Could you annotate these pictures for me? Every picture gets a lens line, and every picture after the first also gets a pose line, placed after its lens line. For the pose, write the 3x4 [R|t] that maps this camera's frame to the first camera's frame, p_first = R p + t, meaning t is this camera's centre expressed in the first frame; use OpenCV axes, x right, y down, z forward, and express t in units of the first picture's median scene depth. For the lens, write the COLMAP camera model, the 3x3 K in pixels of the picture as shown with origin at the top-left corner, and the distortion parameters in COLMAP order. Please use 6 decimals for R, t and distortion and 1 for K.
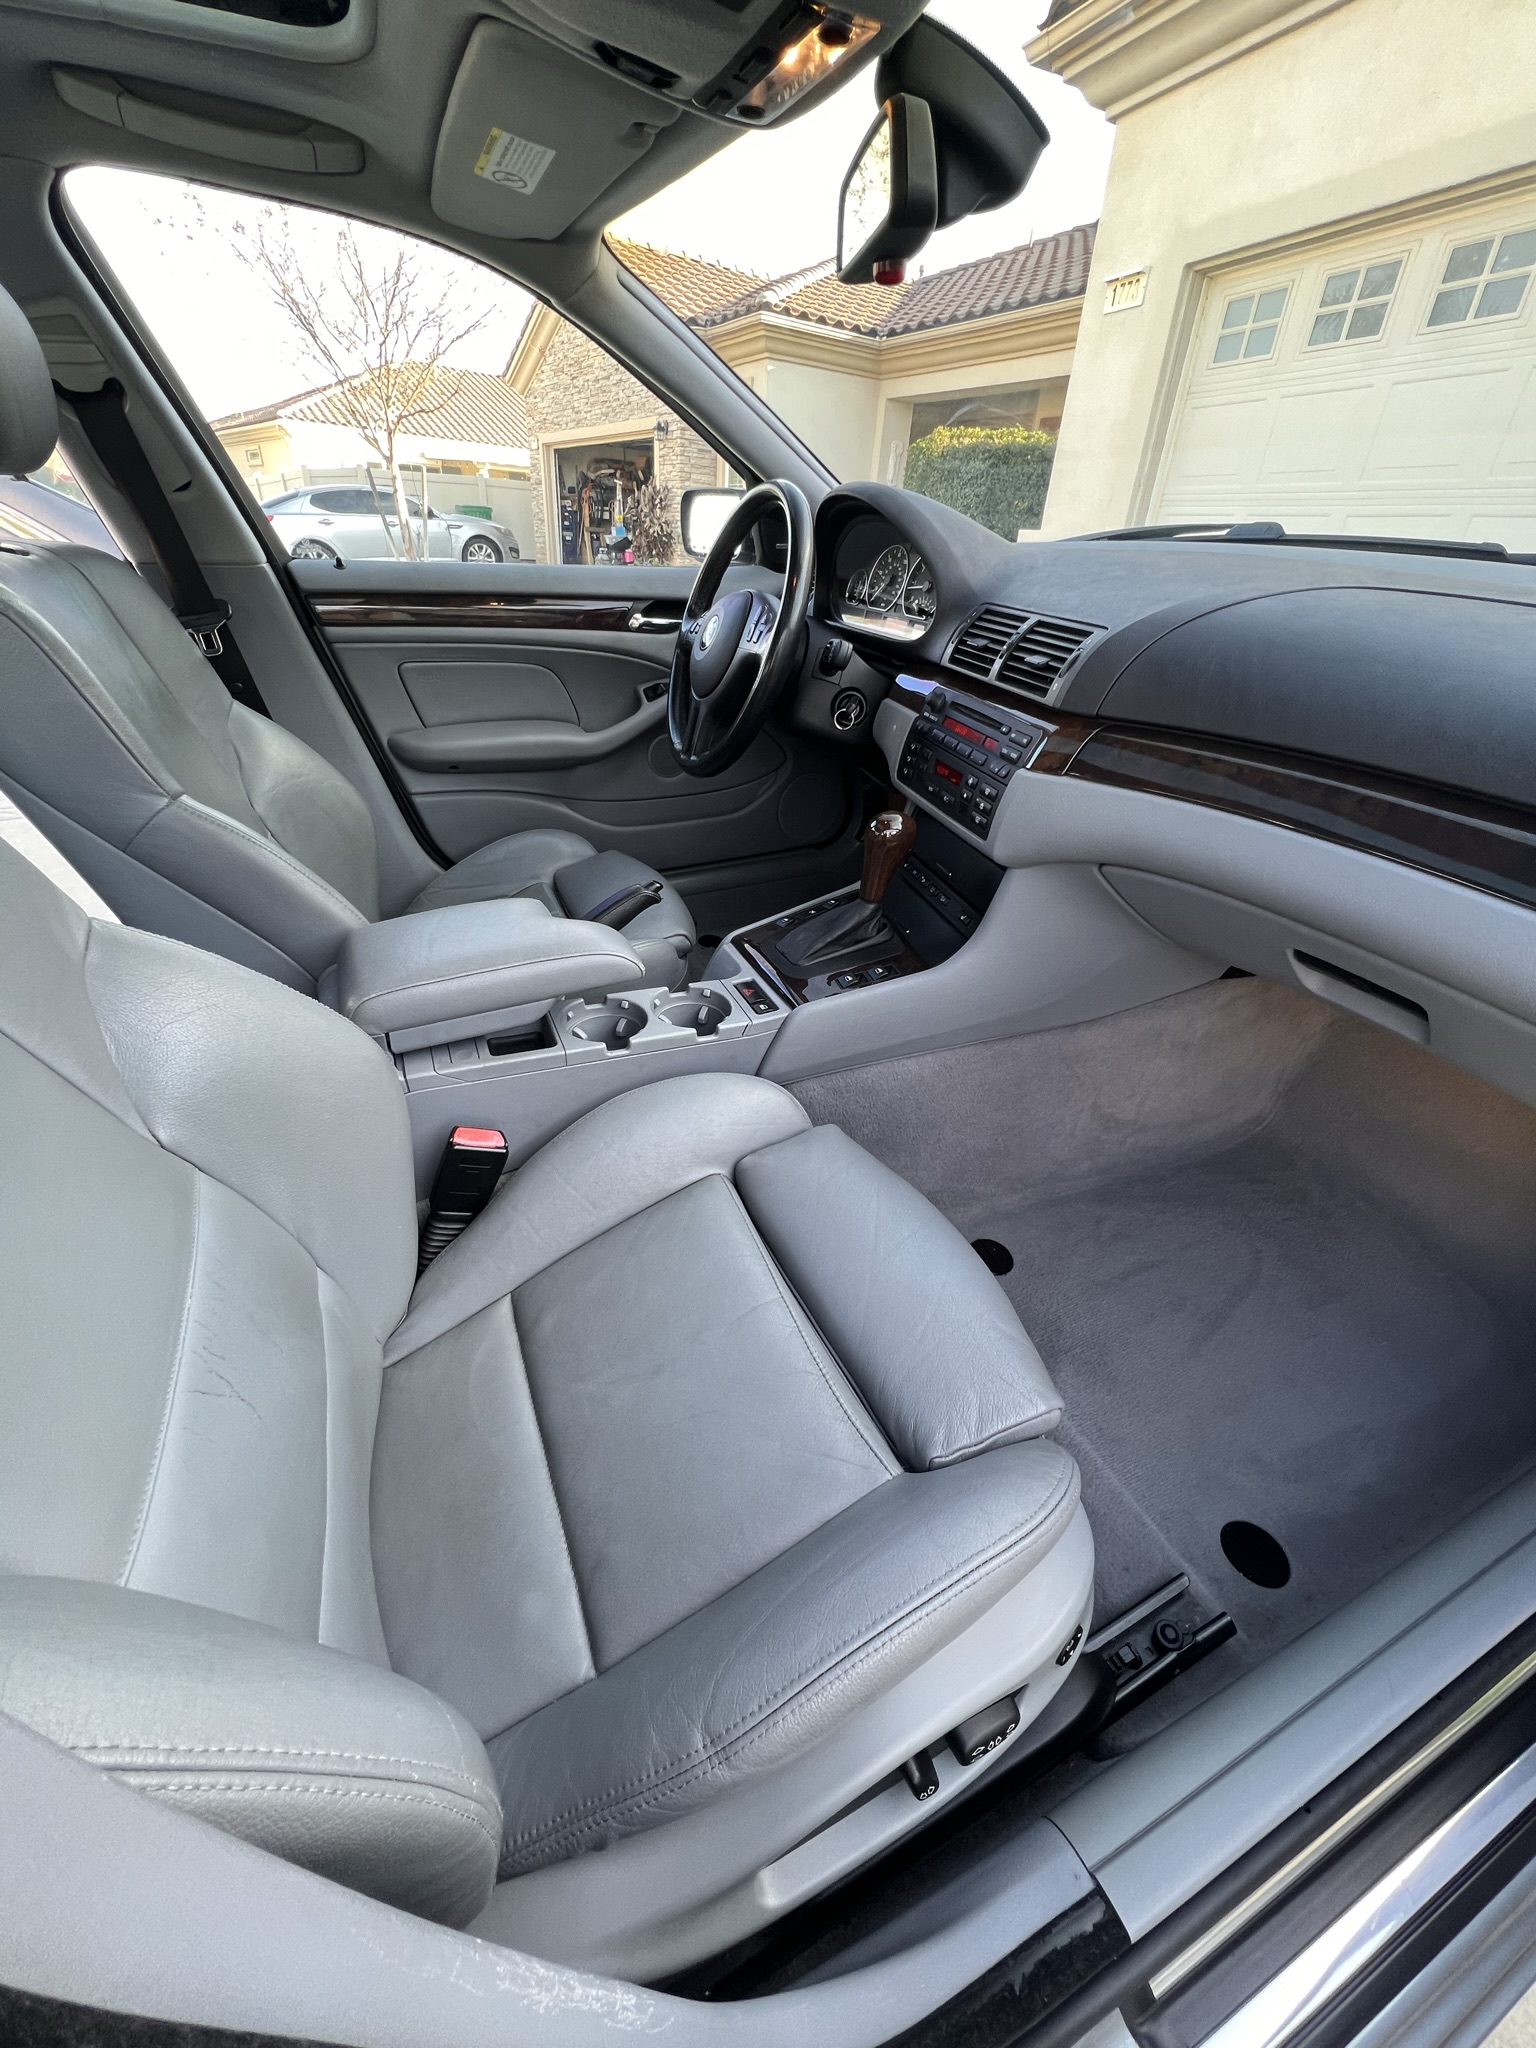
lens RADIAL K [[819.7, 0, 773.6], [0, 819.7, 1012.0], [0, 0, 1]] dist [0.001819, 0.000068]
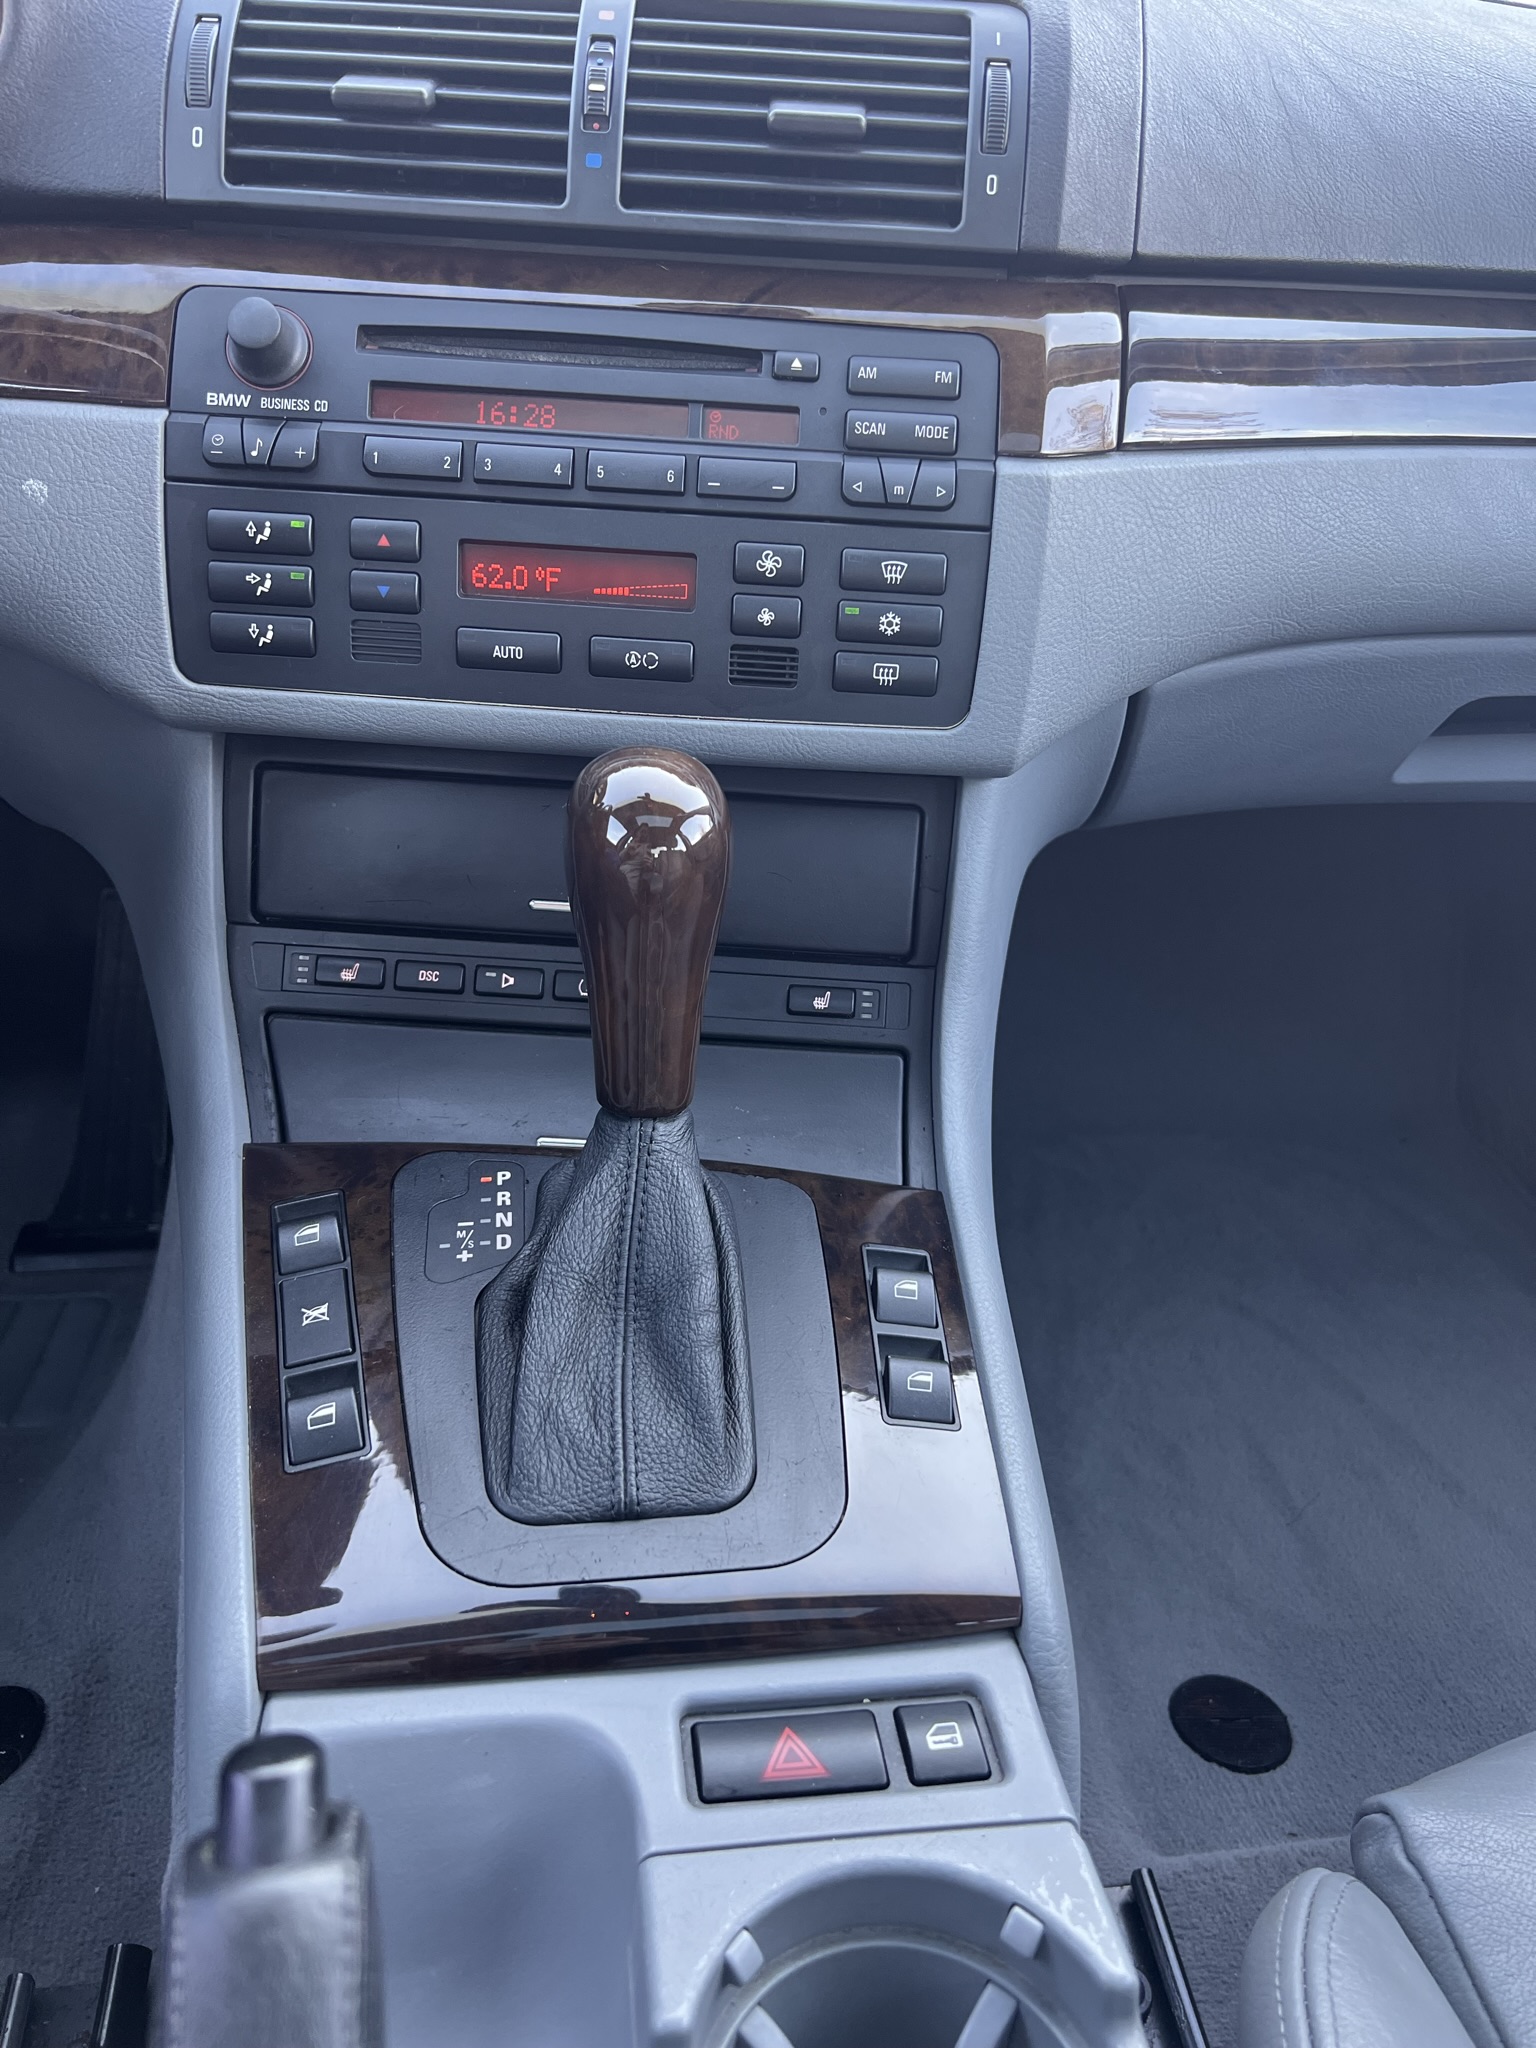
lens RADIAL K [[1543.6, 0, 780.6], [0, 1543.6, 1054.8], [0, 0, 1]] dist [0.003083, -0.017285]
pose [[0.285810, -0.458478, 0.841493, -0.278738], [0.451964, 0.838814, 0.303511, -0.290190], [-0.845009, 0.293578, 0.446957, 0.782750]]
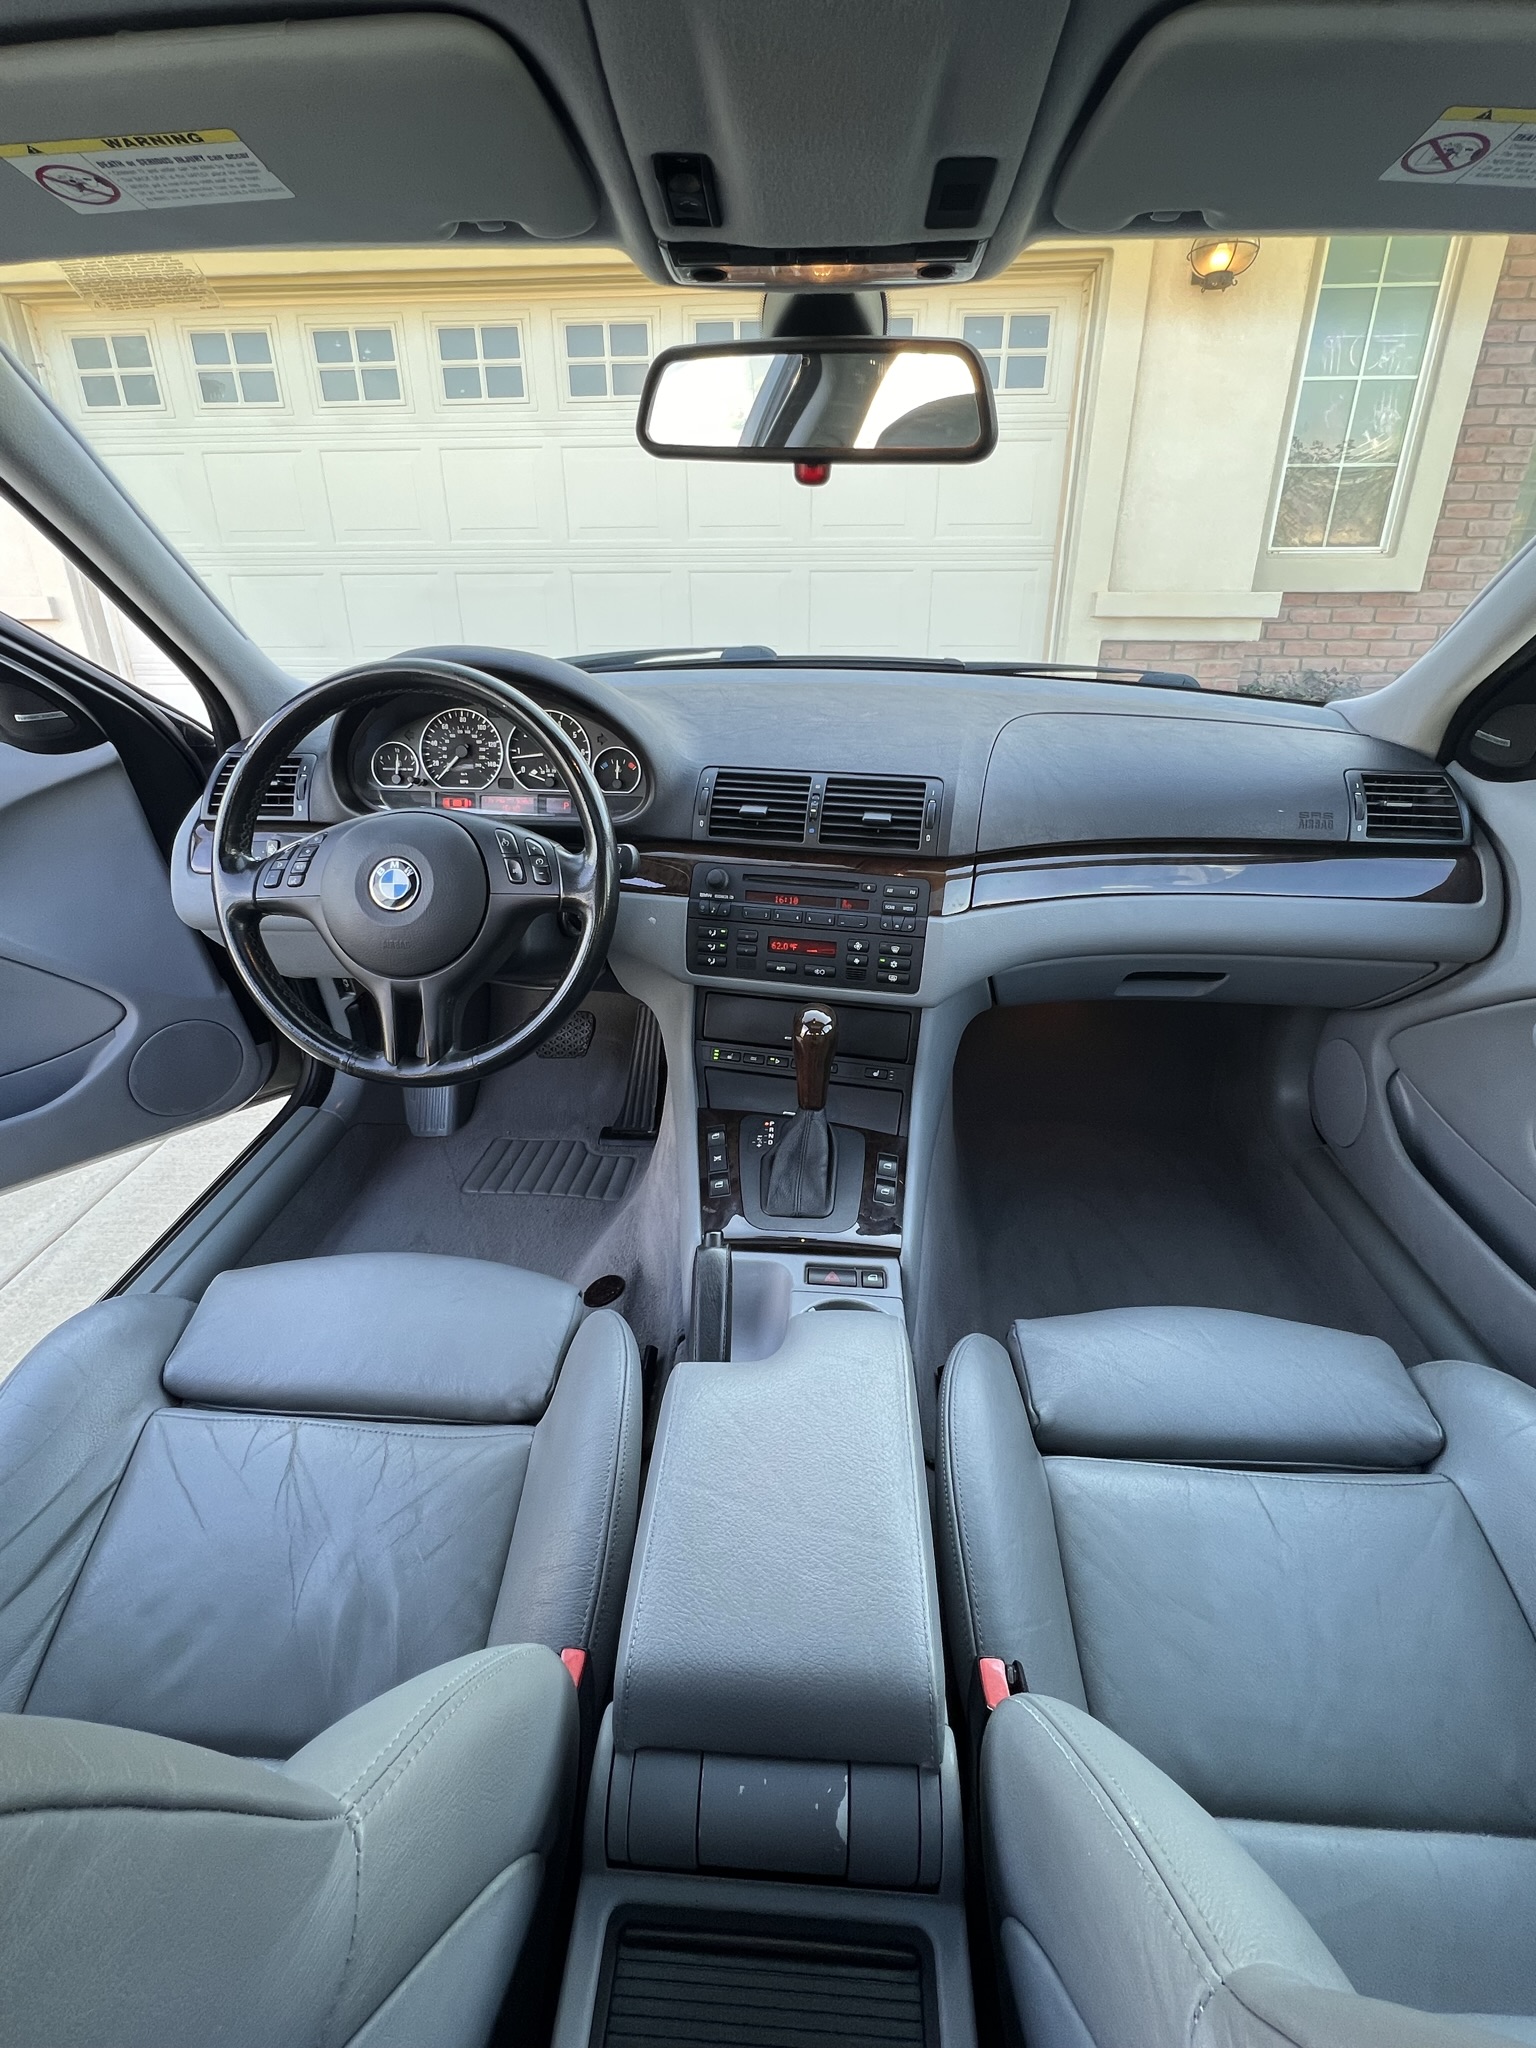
lens RADIAL K [[908.9, 0, 761.0], [0, 908.9, 1024.4], [0, 0, 1]] dist [-0.000883, 0.000748]
pose [[0.489152, -0.416804, 0.766162, -0.644360], [0.464954, 0.867815, 0.175257, -0.427023], [-0.737935, 0.270503, 0.618288, 0.439468]]
